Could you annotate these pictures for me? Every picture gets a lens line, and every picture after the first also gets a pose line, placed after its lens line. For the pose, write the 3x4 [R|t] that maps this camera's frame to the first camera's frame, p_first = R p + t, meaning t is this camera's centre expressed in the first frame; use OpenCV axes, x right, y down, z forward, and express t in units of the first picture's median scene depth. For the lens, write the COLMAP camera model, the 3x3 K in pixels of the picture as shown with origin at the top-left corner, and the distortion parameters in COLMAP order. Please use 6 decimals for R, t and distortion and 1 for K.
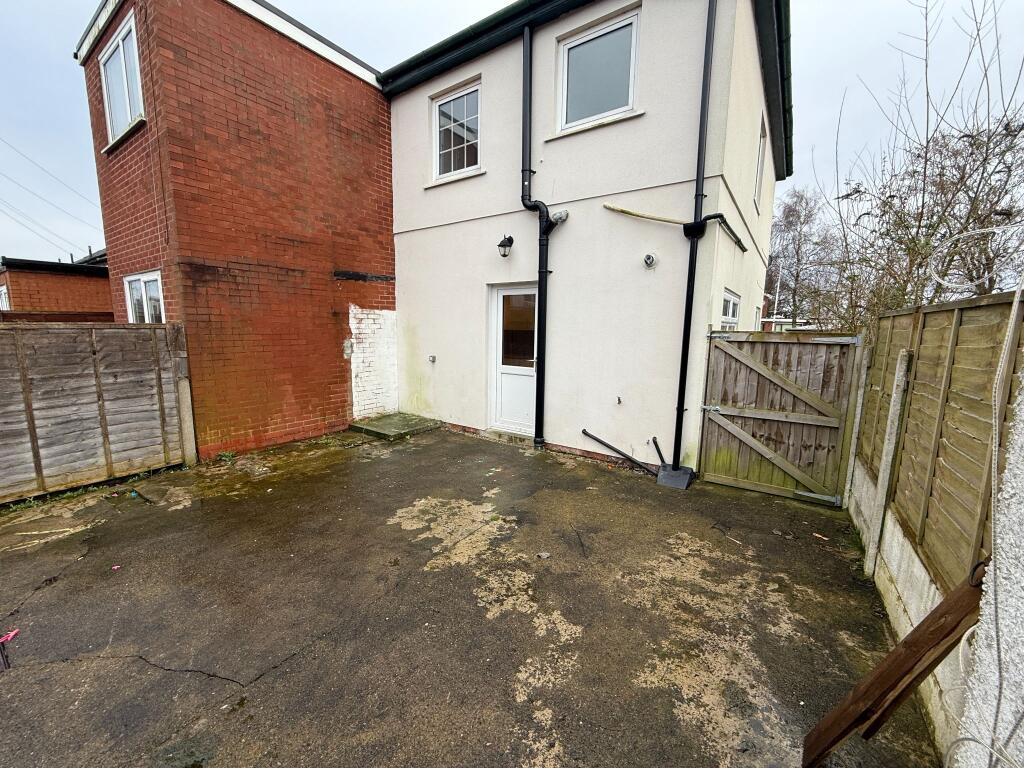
lens RADIAL K [[407.2, 0, 509.7], [0, 407.2, 383.4], [0, 0, 1]] dist [-0.001311, 0.000519]
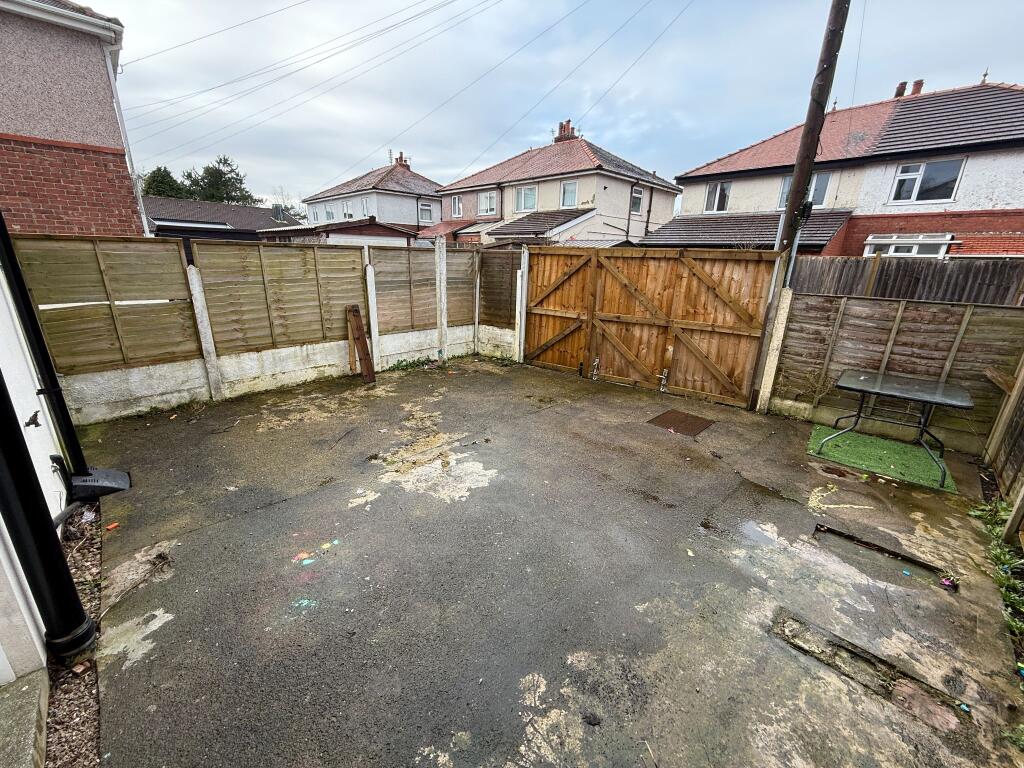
lens RADIAL K [[407.2, 0, 511.5], [0, 407.2, 381.7], [0, 0, 1]] dist [-0.001311, 0.000519]
pose [[-0.982419, -0.092041, 0.162423, -0.400337], [-0.013446, 0.902645, 0.430175, -0.239716], [-0.186204, 0.420428, -0.888014, 1.500043]]
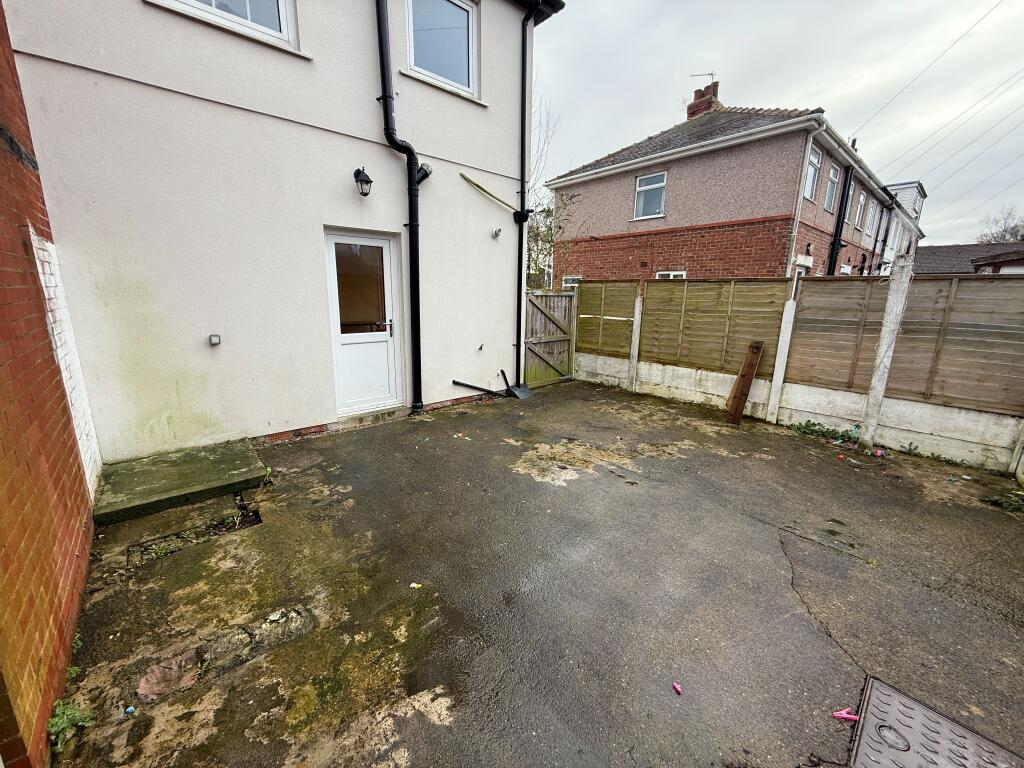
lens RADIAL K [[407.2, 0, 506.4], [0, 407.2, 383.3], [0, 0, 1]] dist [-0.001311, 0.000519]
pose [[0.235072, -0.224656, 0.945659, -1.027836], [0.125686, 0.971780, 0.199618, -0.101124], [-0.963818, 0.071932, 0.256674, 0.721575]]
